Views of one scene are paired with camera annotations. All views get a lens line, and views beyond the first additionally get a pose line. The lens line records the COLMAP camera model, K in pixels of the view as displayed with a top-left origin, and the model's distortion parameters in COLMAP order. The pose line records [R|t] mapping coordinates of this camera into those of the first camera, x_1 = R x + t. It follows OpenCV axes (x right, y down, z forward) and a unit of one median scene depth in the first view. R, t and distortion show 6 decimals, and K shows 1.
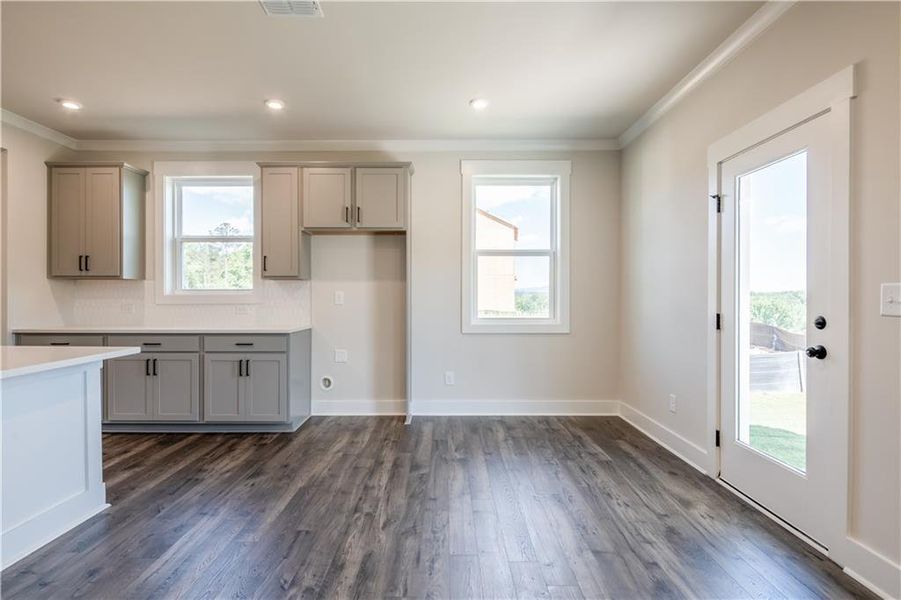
lens RADIAL K [[430.8, 0, 452.9], [0, 430.8, 298.3], [0, 0, 1]] dist [-0.009973, 0.000100]
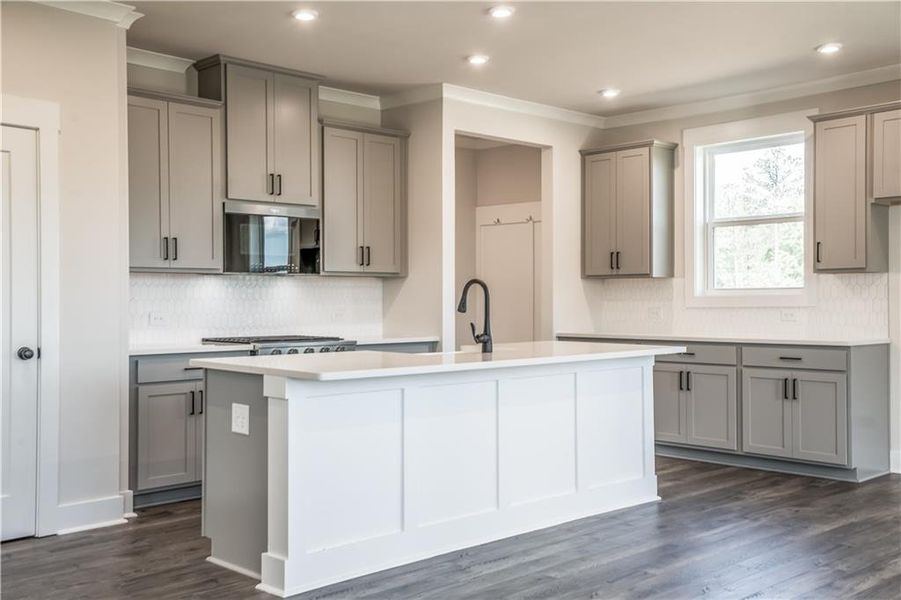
lens RADIAL K [[956.1, 0, 449.2], [0, 956.1, 299.1], [0, 0, 1]] dist [0.113377, 0.000000]
pose [[0.687809, -0.004313, -0.725879, 0.337572], [0.001255, 0.999988, -0.004752, 0.006634], [0.725891, 0.002357, 0.687806, -0.607586]]
